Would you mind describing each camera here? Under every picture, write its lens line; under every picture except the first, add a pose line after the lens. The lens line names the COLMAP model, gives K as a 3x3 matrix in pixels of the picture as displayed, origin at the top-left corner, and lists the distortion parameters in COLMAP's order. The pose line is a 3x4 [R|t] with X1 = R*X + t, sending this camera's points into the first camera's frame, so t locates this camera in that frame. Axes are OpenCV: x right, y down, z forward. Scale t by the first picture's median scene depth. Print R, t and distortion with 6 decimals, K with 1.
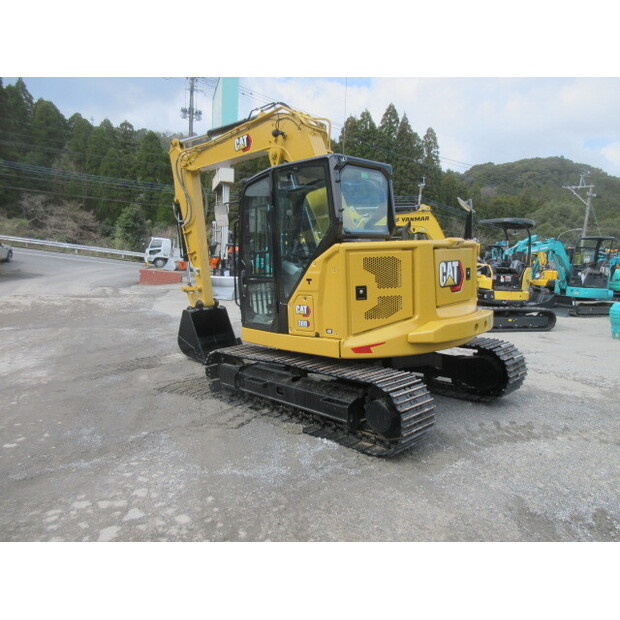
lens RADIAL K [[454.3, 0, 321.6], [0, 454.3, 308.9], [0, 0, 1]] dist [0.002851, -0.006837]
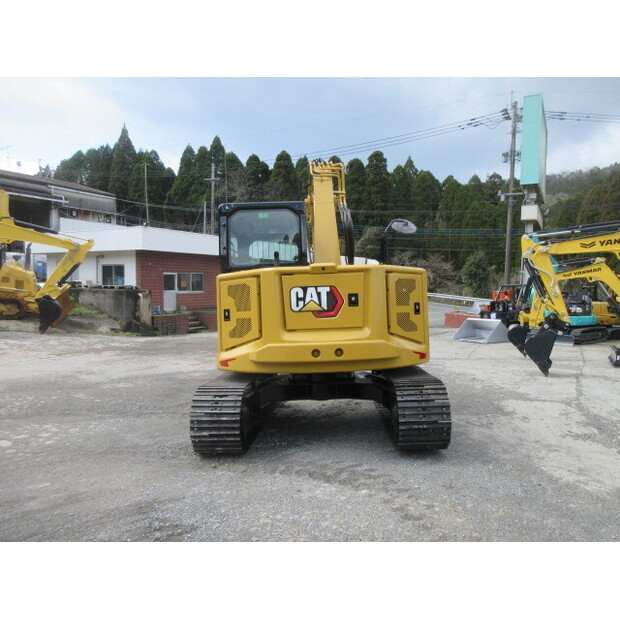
lens RADIAL K [[454.3, 0, 307.9], [0, 454.3, 313.8], [0, 0, 1]] dist [0.002851, -0.006837]
pose [[0.701903, 0.005229, -0.712254, 0.196464], [-0.070317, 0.995597, -0.061986, 0.003615], [0.708793, 0.093592, 0.699180, 0.058045]]
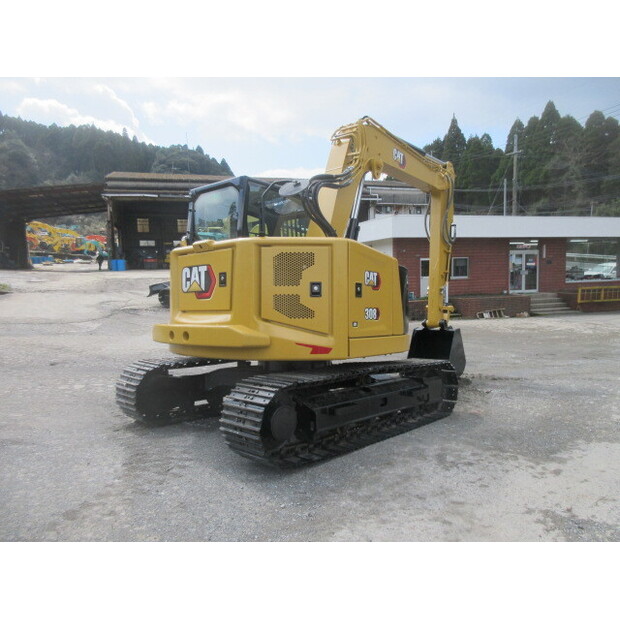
lens RADIAL K [[454.3, 0, 310.3], [0, 454.3, 310.3], [0, 0, 1]] dist [0.002851, -0.006837]
pose [[0.044534, 0.031700, -0.998505, 0.248638], [-0.110660, 0.993502, 0.026605, -0.012762], [0.992860, 0.109310, 0.047752, 0.238187]]
